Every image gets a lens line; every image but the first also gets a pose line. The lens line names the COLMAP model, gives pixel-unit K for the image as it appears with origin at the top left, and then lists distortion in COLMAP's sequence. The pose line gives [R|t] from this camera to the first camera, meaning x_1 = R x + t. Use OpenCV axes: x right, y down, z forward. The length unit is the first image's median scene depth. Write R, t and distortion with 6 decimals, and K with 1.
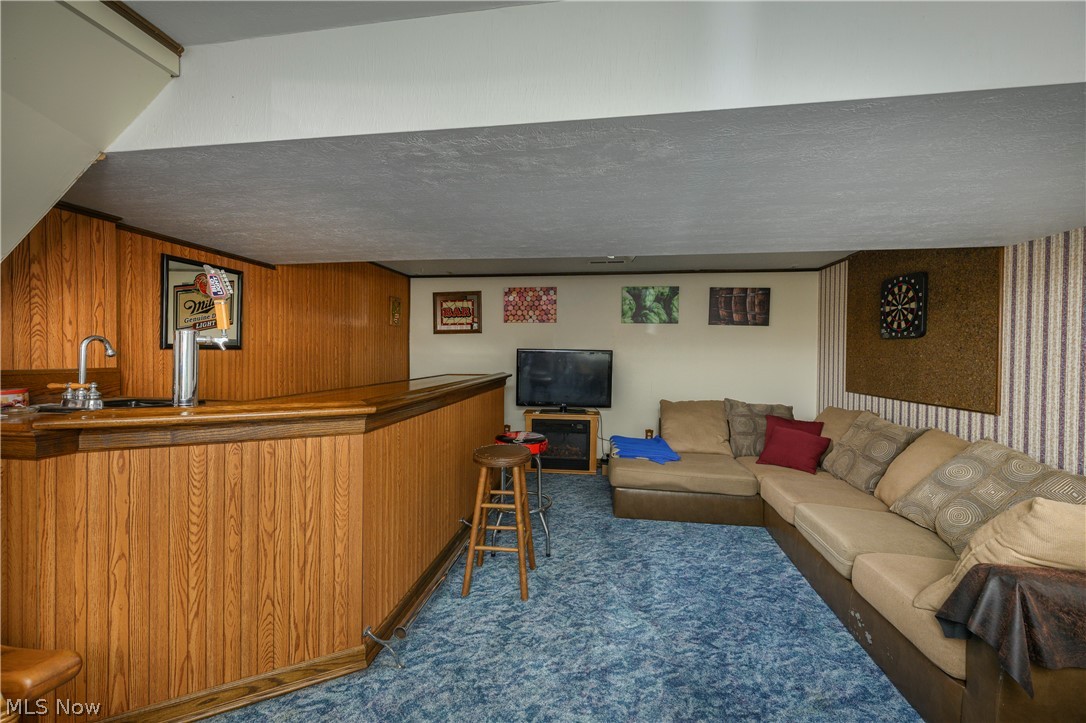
lens RADIAL K [[425.0, 0, 540.7], [0, 425.0, 359.1], [0, 0, 1]] dist [-0.003853, 0.000383]
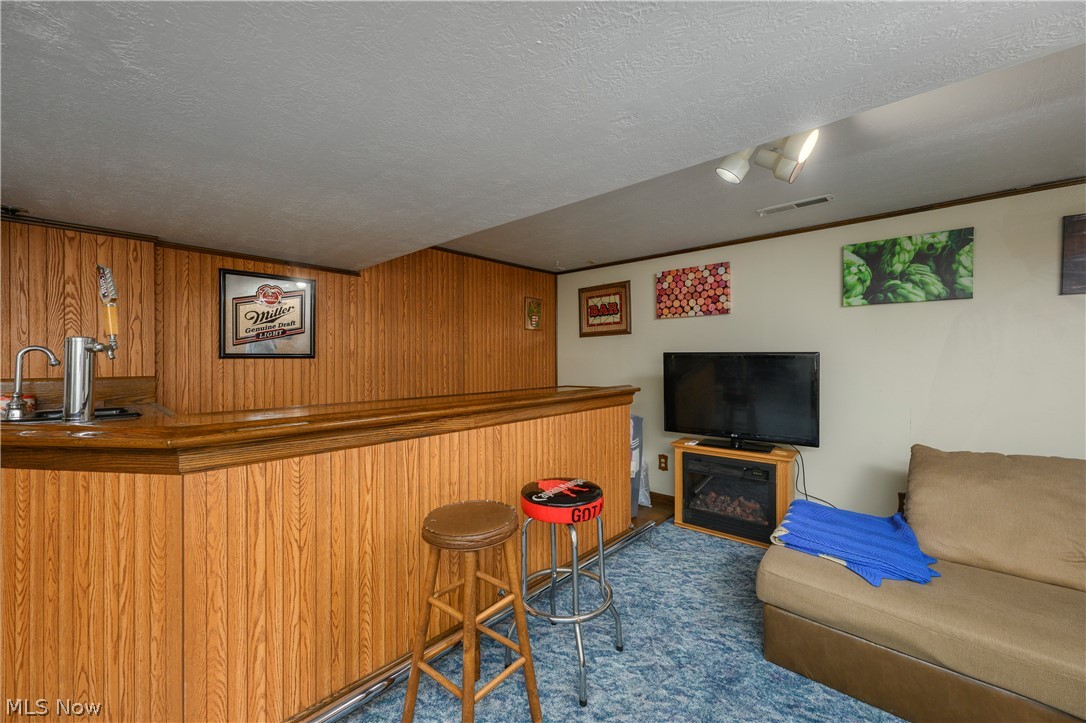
lens RADIAL K [[425.0, 0, 542.8], [0, 425.0, 359.1], [0, 0, 1]] dist [-0.003853, 0.000383]
pose [[0.829936, -0.011435, -0.557741, 0.271279], [0.002033, 0.999845, -0.017474, -0.001354], [0.557855, 0.013368, 0.829831, 0.427532]]
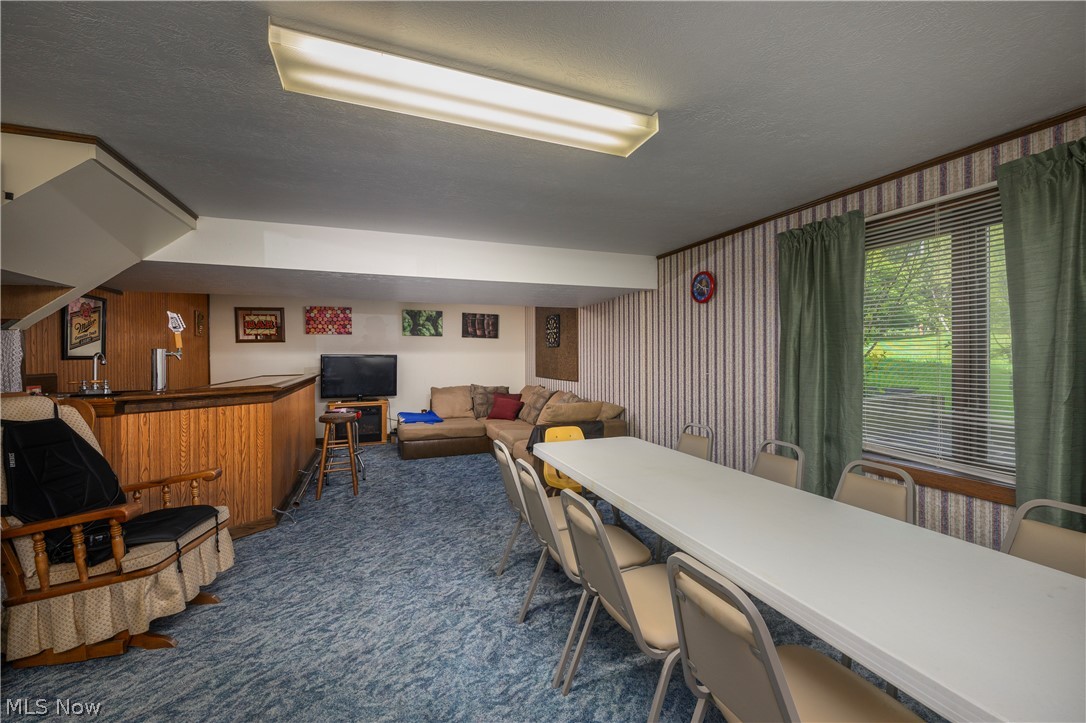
lens RADIAL K [[425.0, 0, 541.4], [0, 425.0, 358.7], [0, 0, 1]] dist [-0.003853, 0.000383]
pose [[0.867330, -0.018014, 0.497408, -0.177856], [0.021035, 0.999779, -0.000470, 0.004207], [-0.497289, 0.010871, 0.867517, -0.707102]]
